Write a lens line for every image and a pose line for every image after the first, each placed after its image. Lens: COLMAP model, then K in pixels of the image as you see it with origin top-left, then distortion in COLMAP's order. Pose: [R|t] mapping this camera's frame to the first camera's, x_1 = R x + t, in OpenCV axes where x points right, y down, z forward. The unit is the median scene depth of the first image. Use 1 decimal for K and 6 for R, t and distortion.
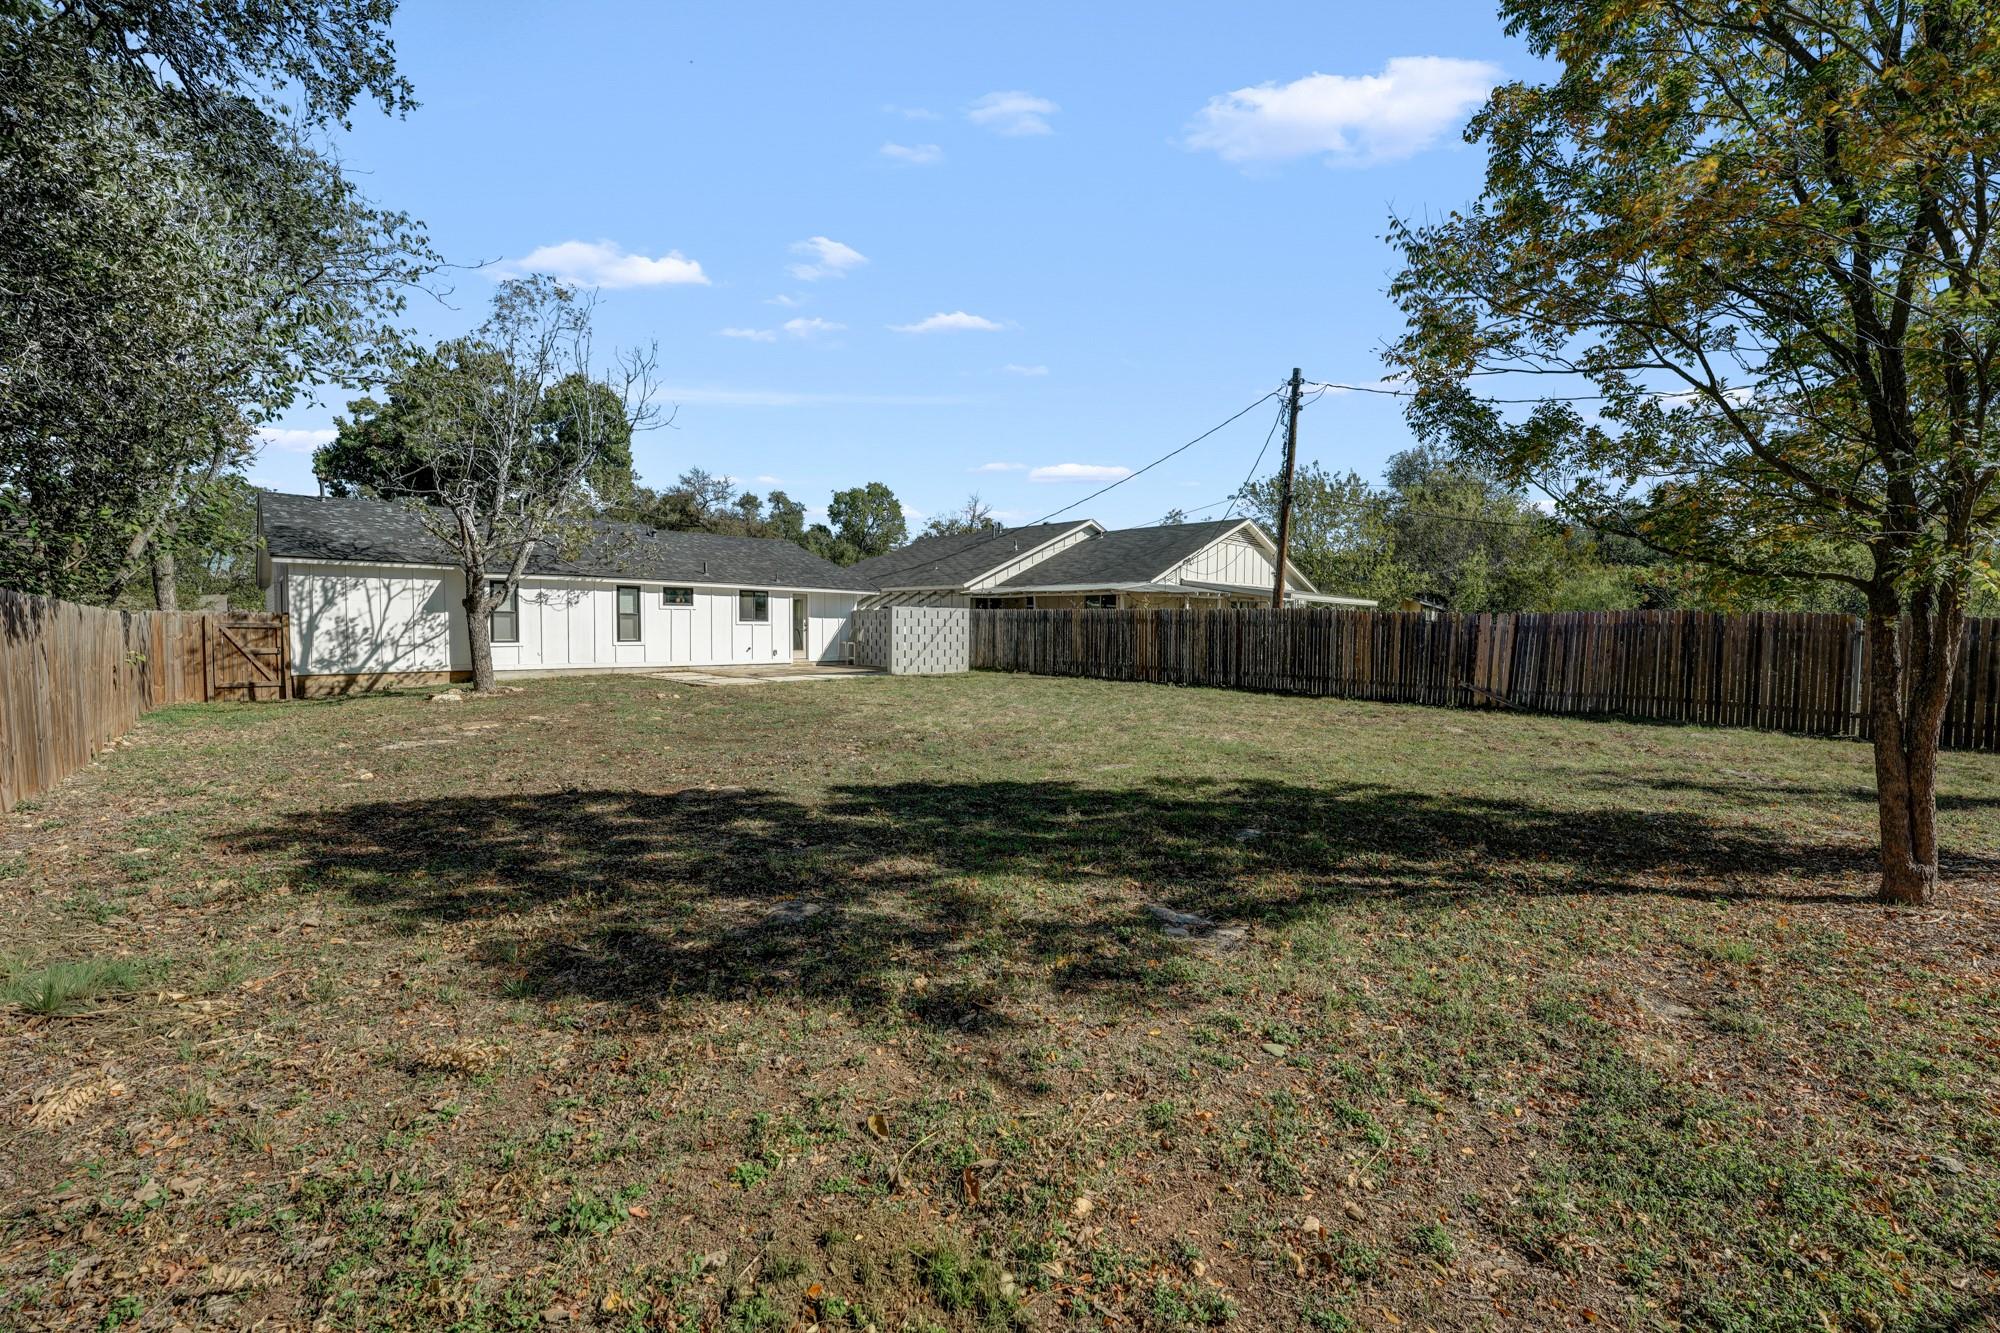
lens RADIAL K [[809.8, 0, 997.0], [0, 809.8, 653.3], [0, 0, 1]] dist [-0.023668, 0.000307]
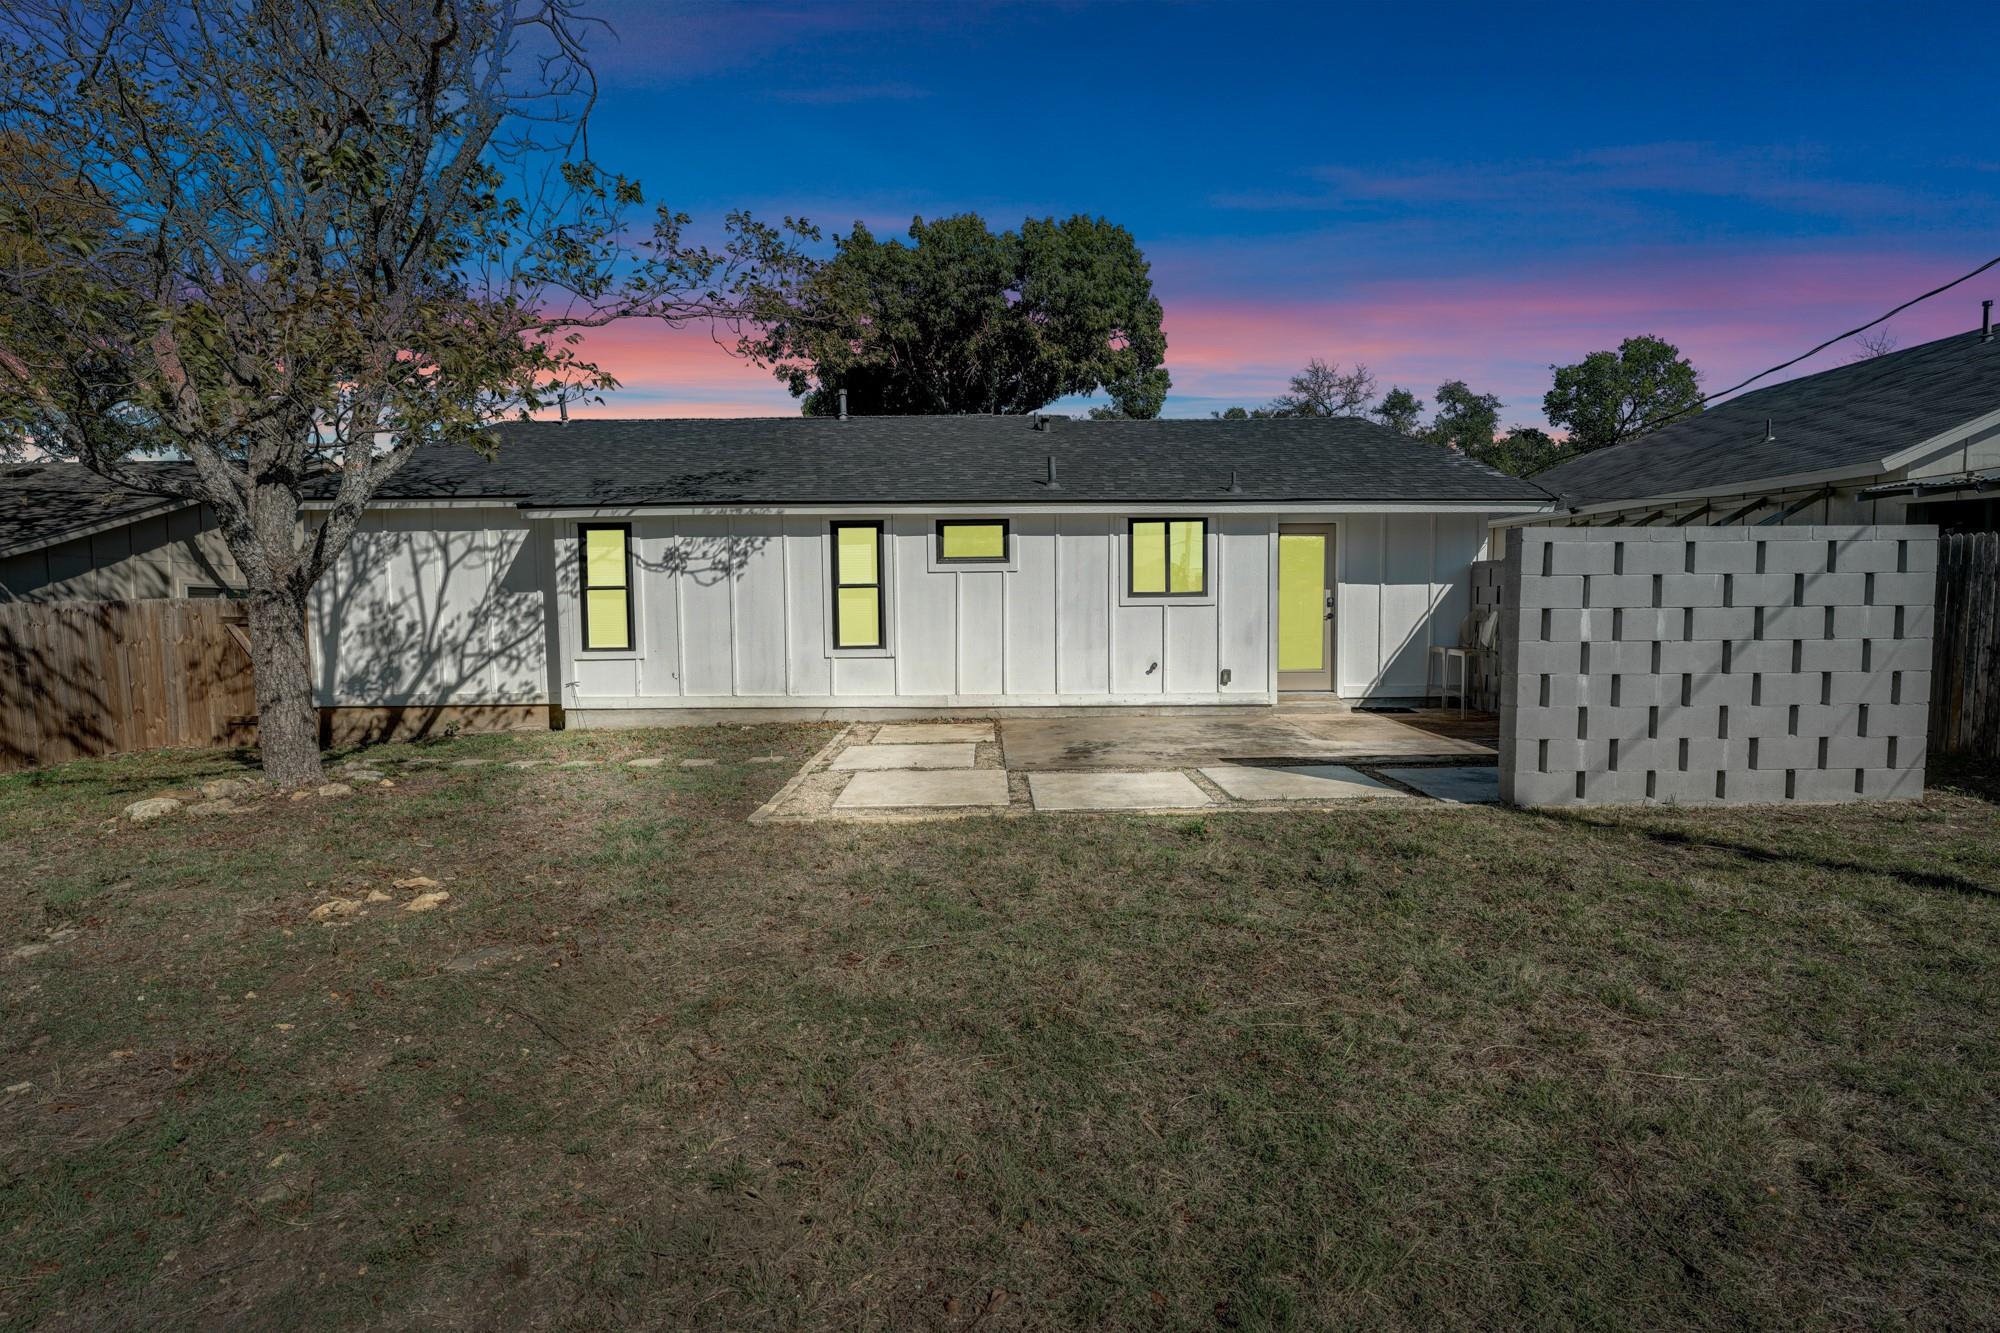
lens RADIAL K [[942.9, 0, 998.3], [0, 942.9, 653.4], [0, 0, 1]] dist [-0.002909, -0.000254]
pose [[0.720409, 0.024475, -0.693117, -0.050860], [-0.007660, 0.999597, 0.027335, -0.030425], [0.693507, -0.014383, 0.720306, 0.783080]]
